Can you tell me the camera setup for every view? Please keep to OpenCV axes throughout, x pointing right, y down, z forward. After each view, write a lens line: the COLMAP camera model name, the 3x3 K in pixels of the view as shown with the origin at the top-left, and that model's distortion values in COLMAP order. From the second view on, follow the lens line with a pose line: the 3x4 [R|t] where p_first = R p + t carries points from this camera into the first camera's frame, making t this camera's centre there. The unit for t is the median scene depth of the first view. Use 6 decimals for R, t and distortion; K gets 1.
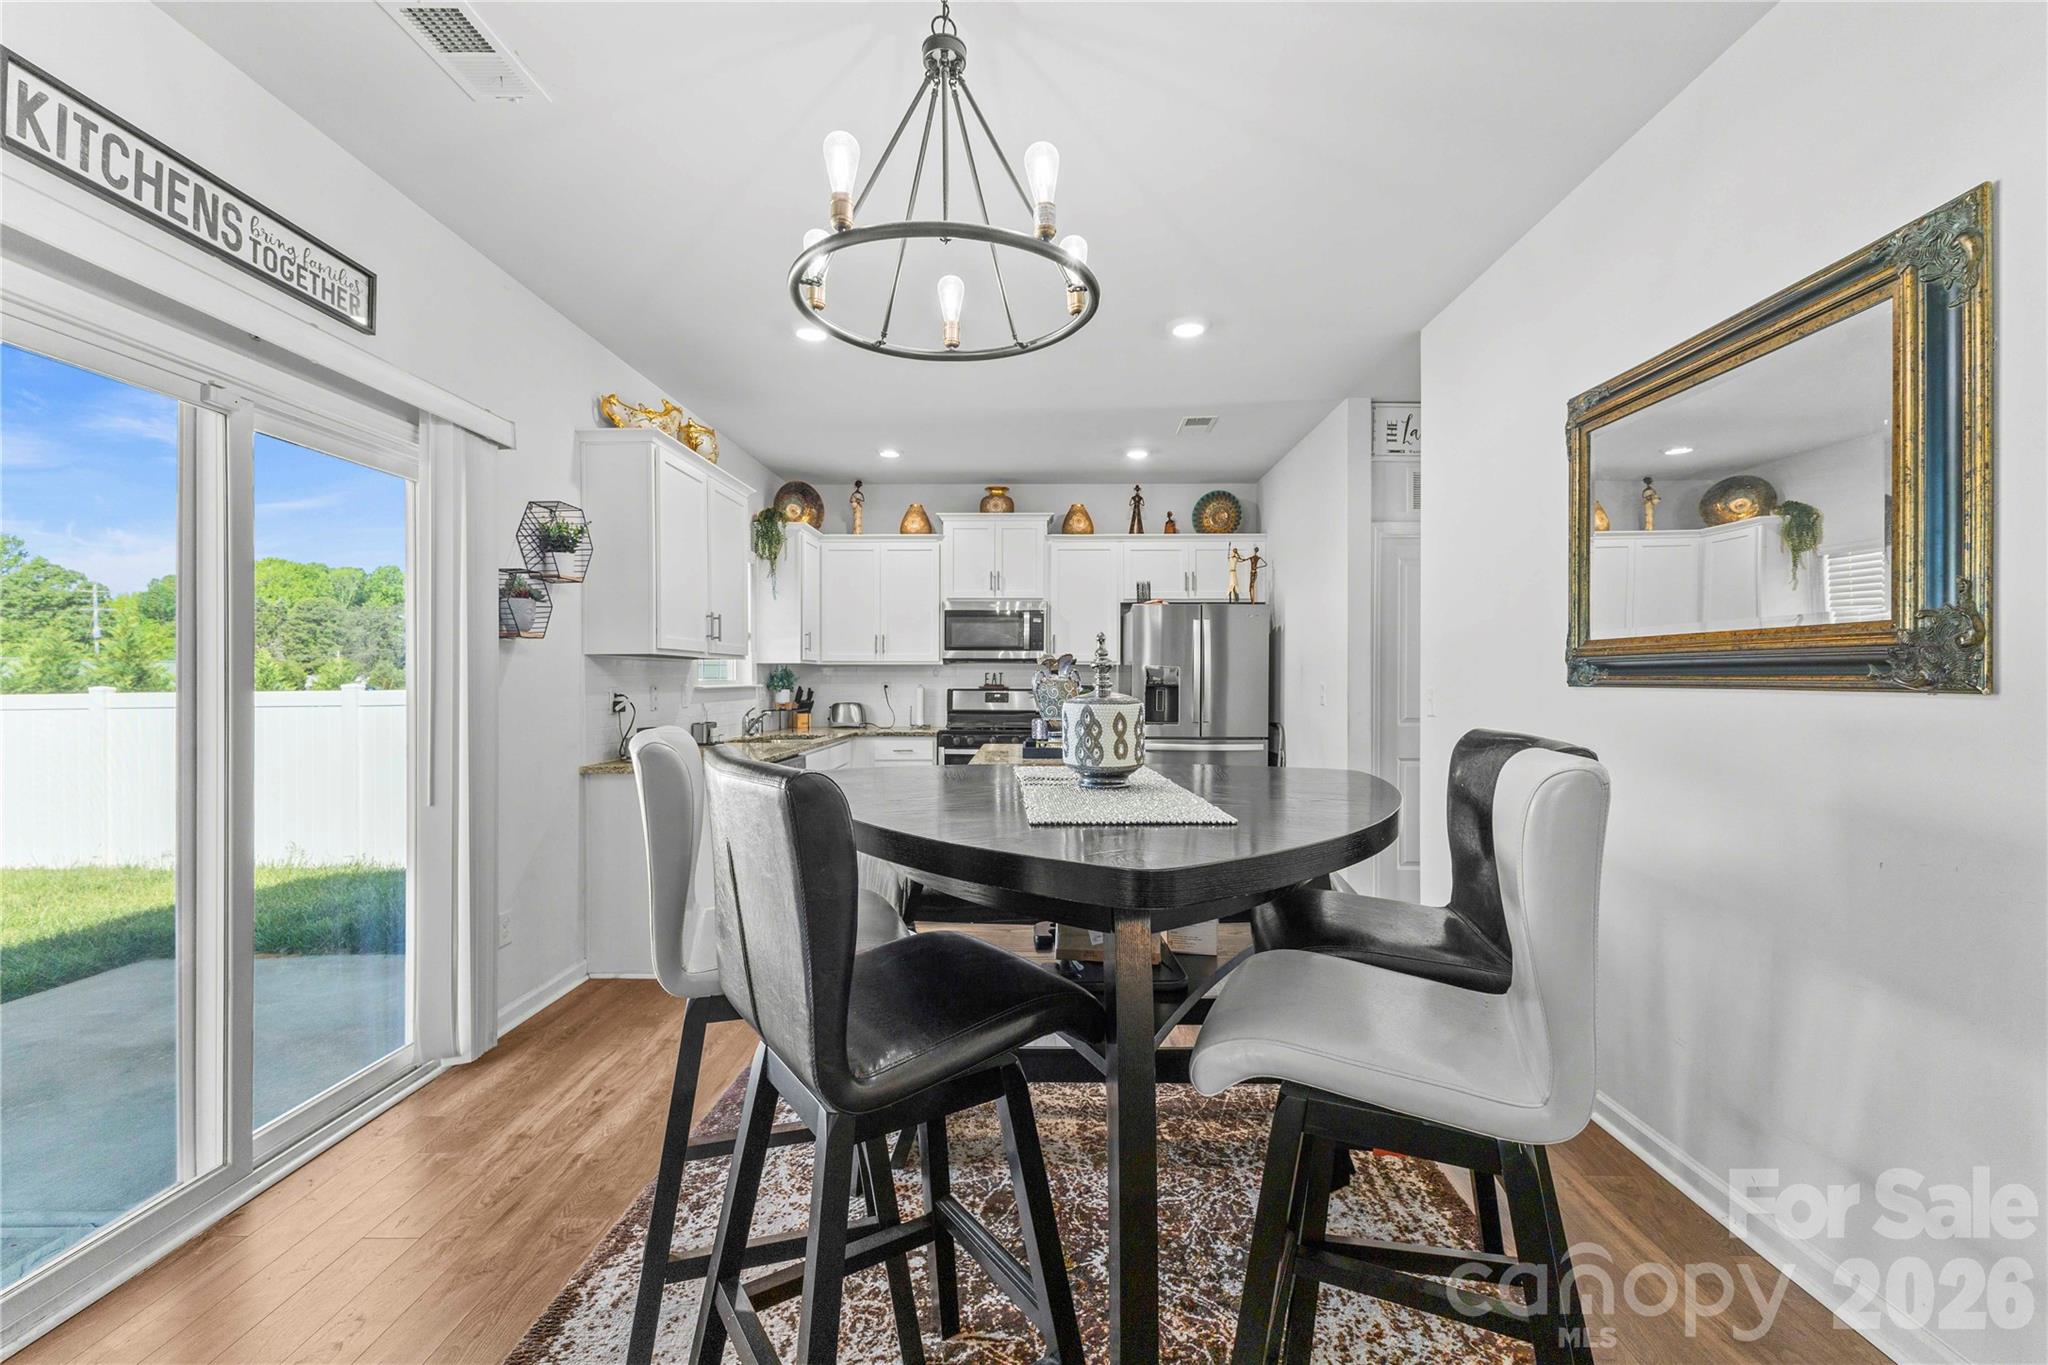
lens RADIAL K [[879.1, 0, 1018.5], [0, 879.1, 677.3], [0, 0, 1]] dist [0.010758, -0.002715]
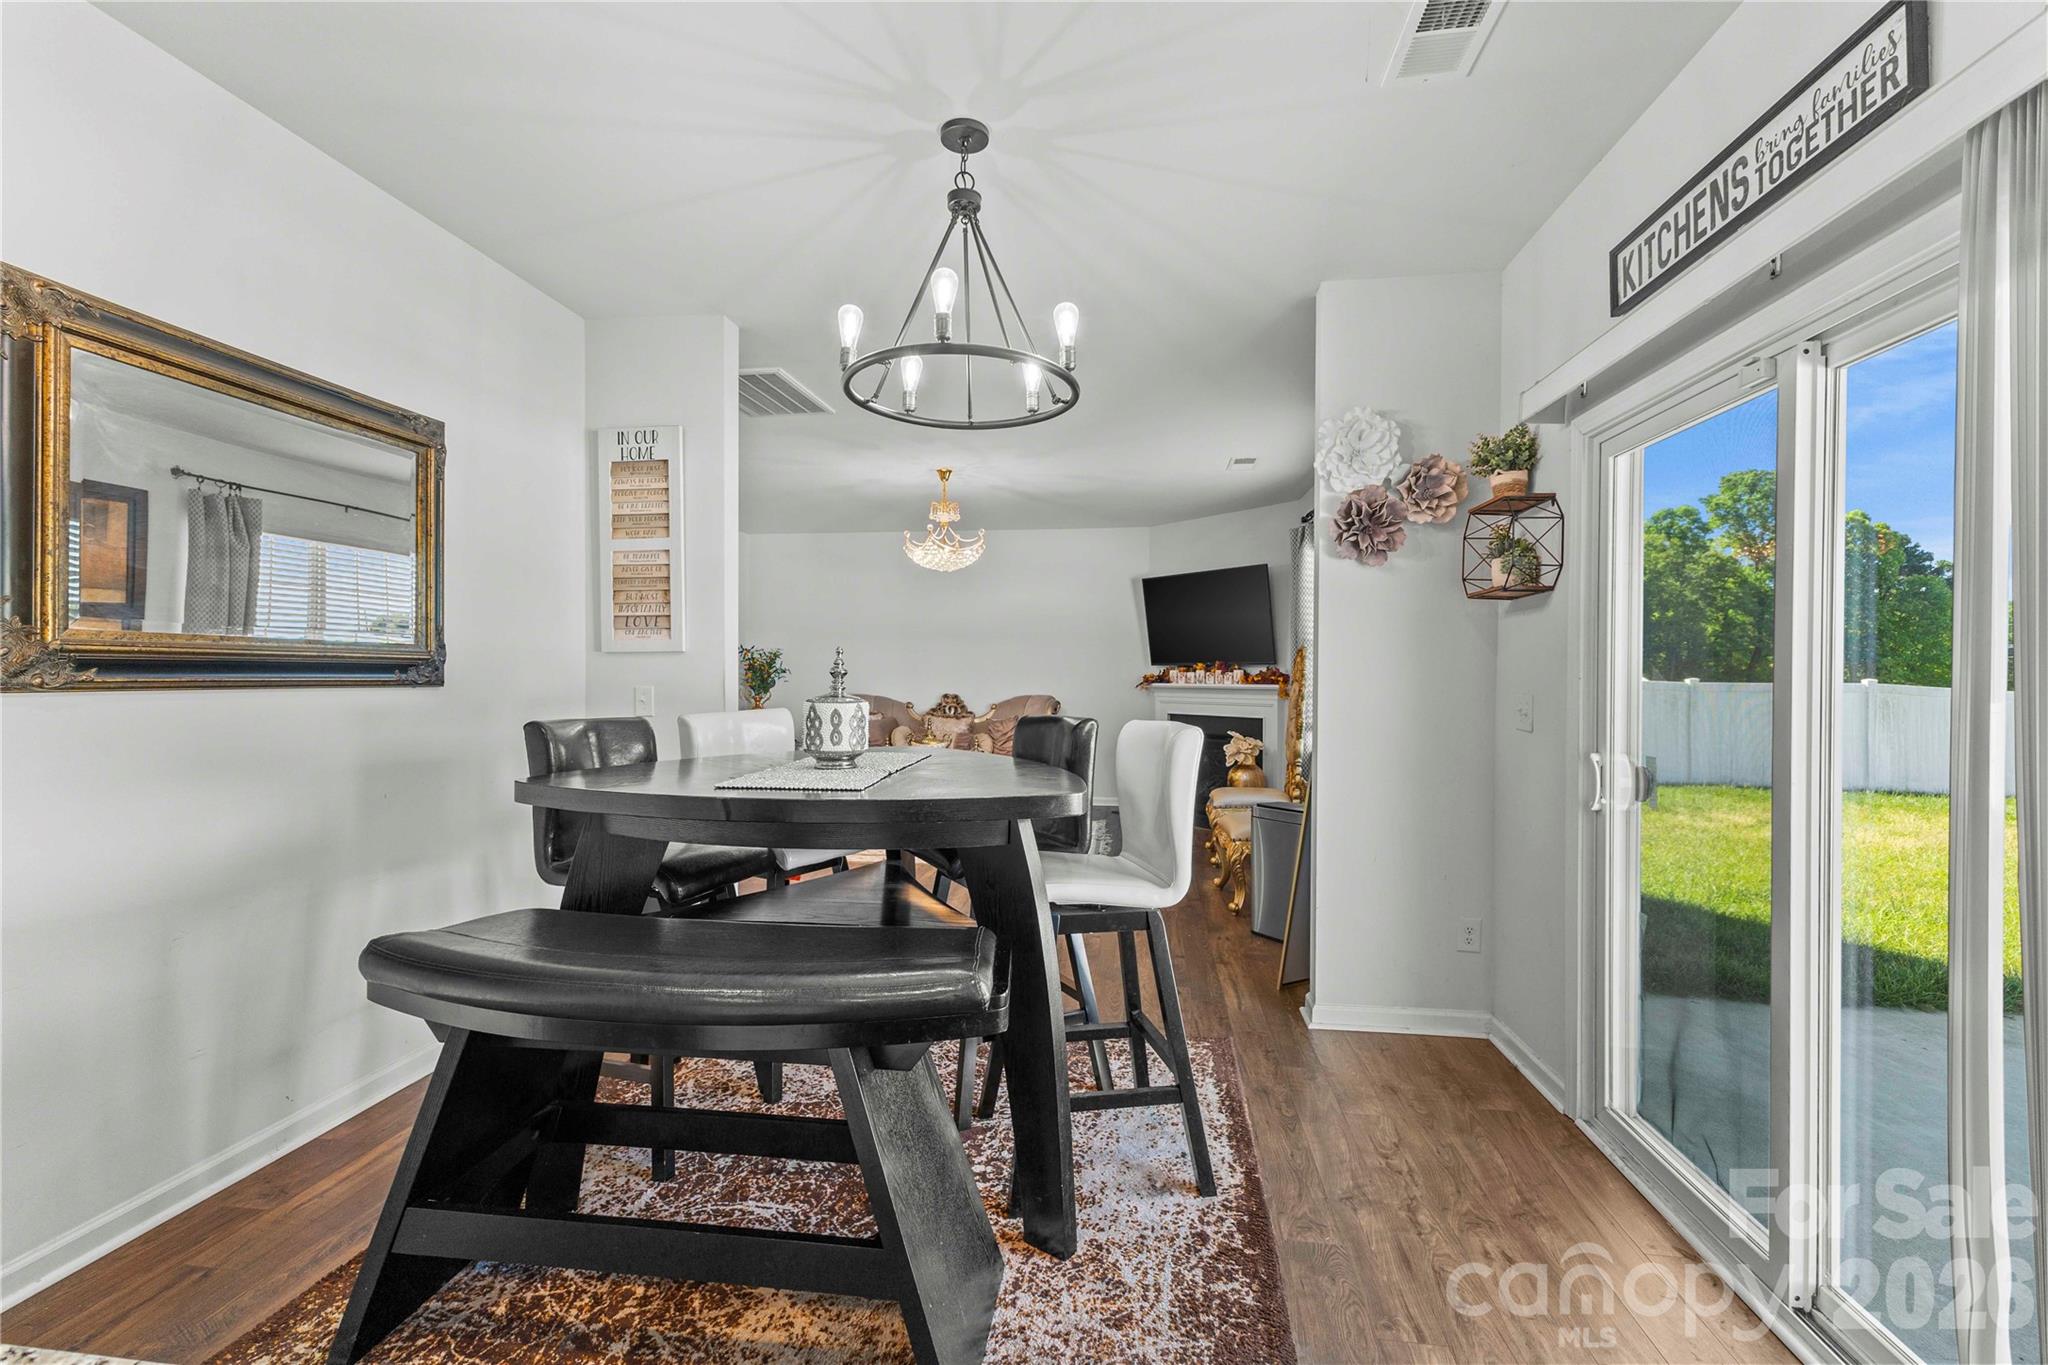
lens RADIAL K [[879.1, 0, 1028.7], [0, 879.1, 679.3], [0, 0, 1]] dist [0.010758, -0.002715]
pose [[-0.994533, -0.006930, 0.104197, -0.091350], [-0.006666, 0.999974, 0.002878, -0.002235], [-0.104214, 0.002167, -0.994552, 0.658785]]
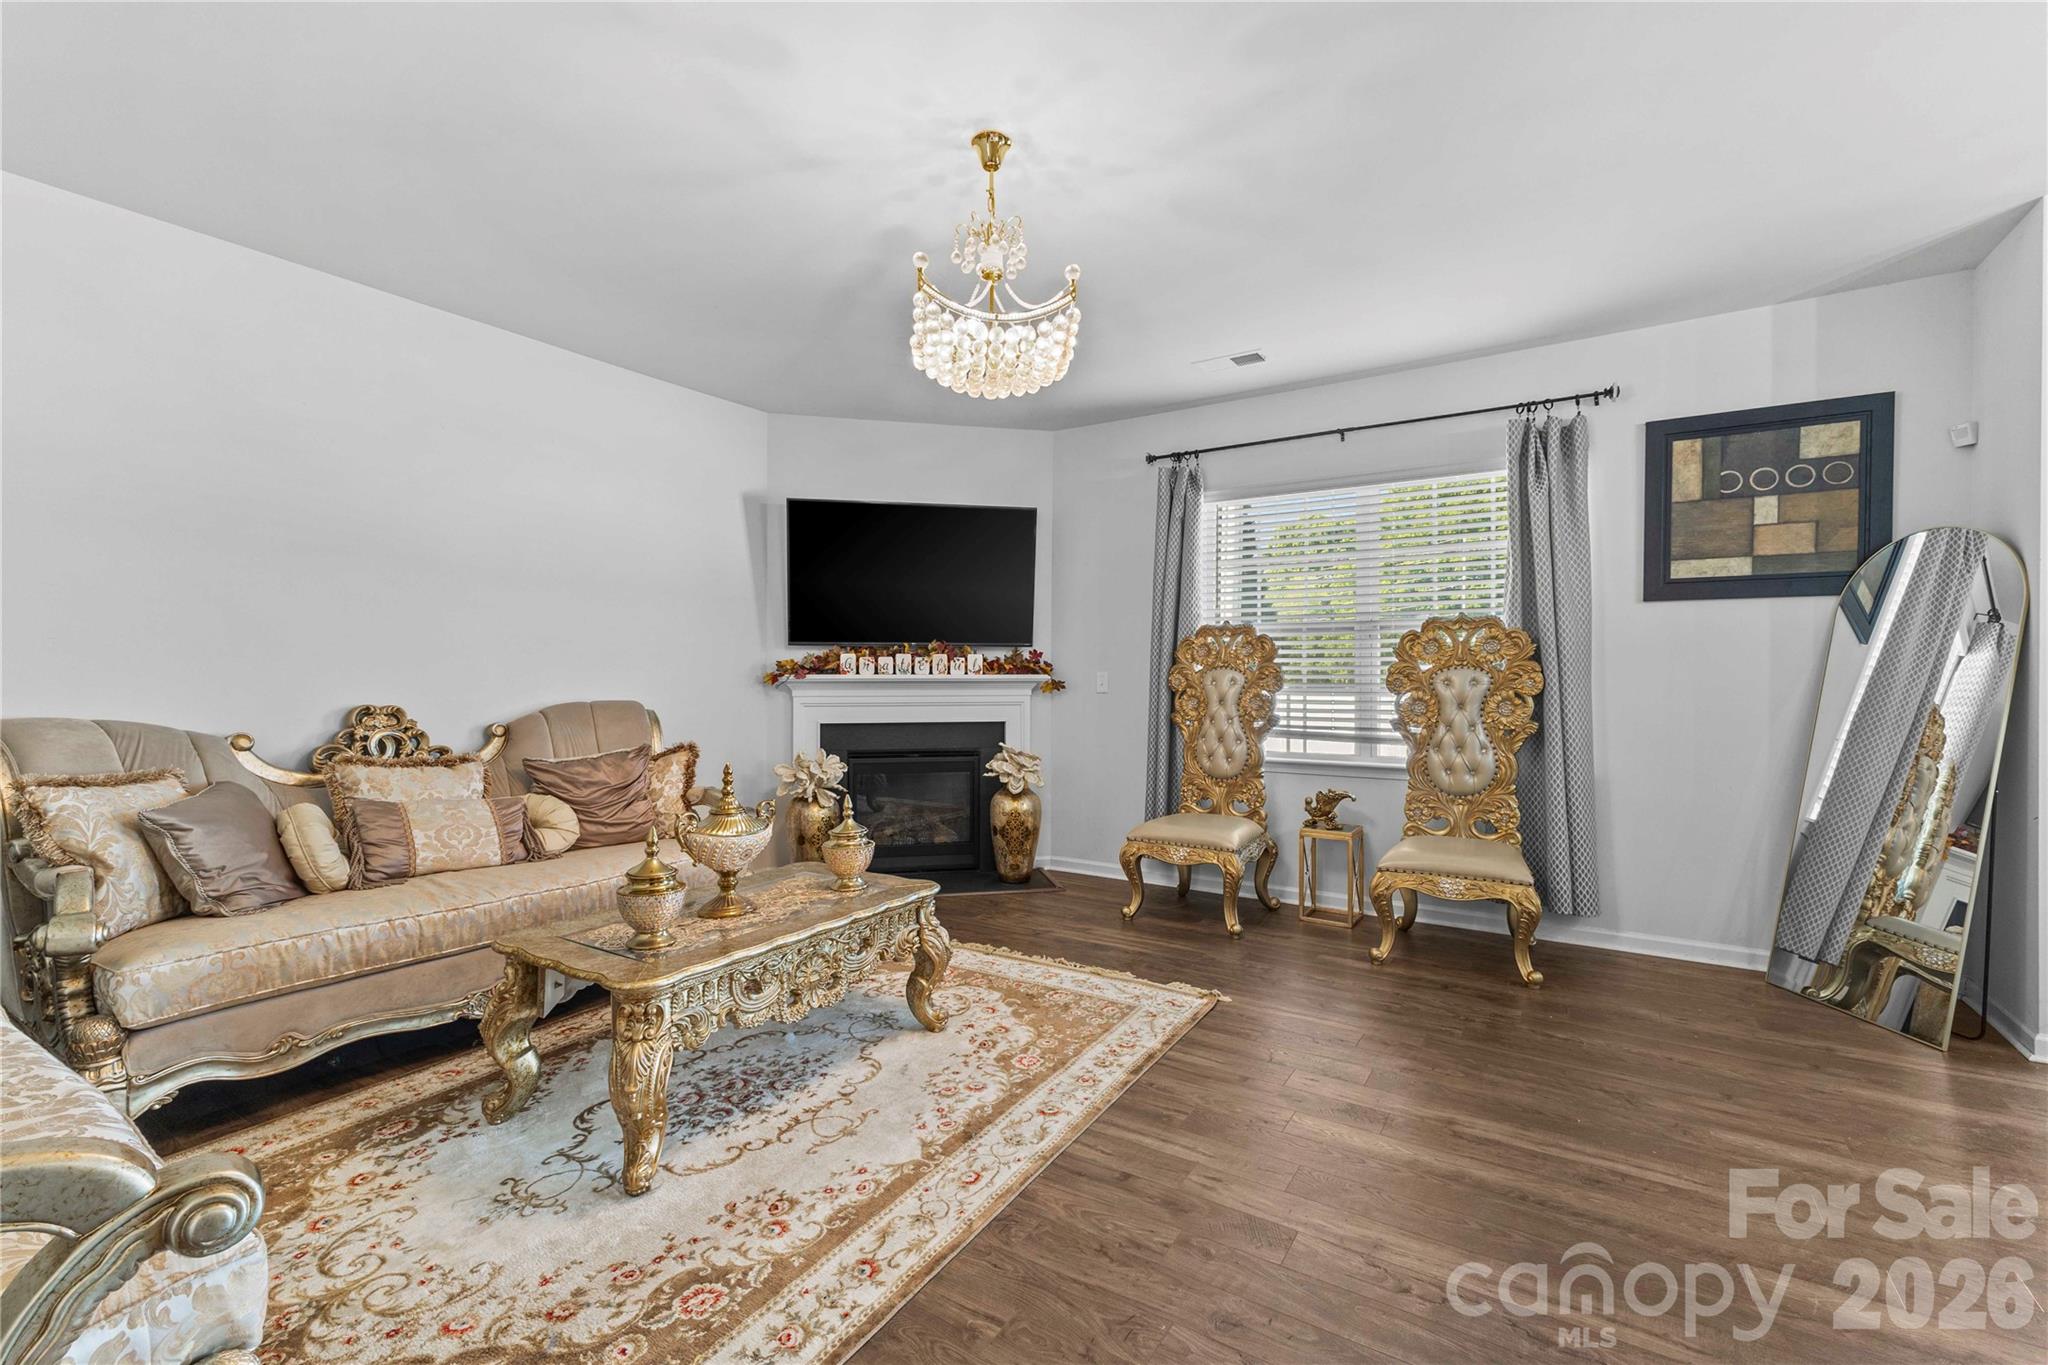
lens RADIAL K [[879.1, 0, 1027.0], [0, 879.1, 670.6], [0, 0, 1]] dist [0.010758, -0.002715]
pose [[-0.515918, -0.007691, -0.856604, 0.434558], [0.000423, 0.999957, -0.009233, 0.009880], [0.856638, -0.005126, -0.515892, -0.090089]]
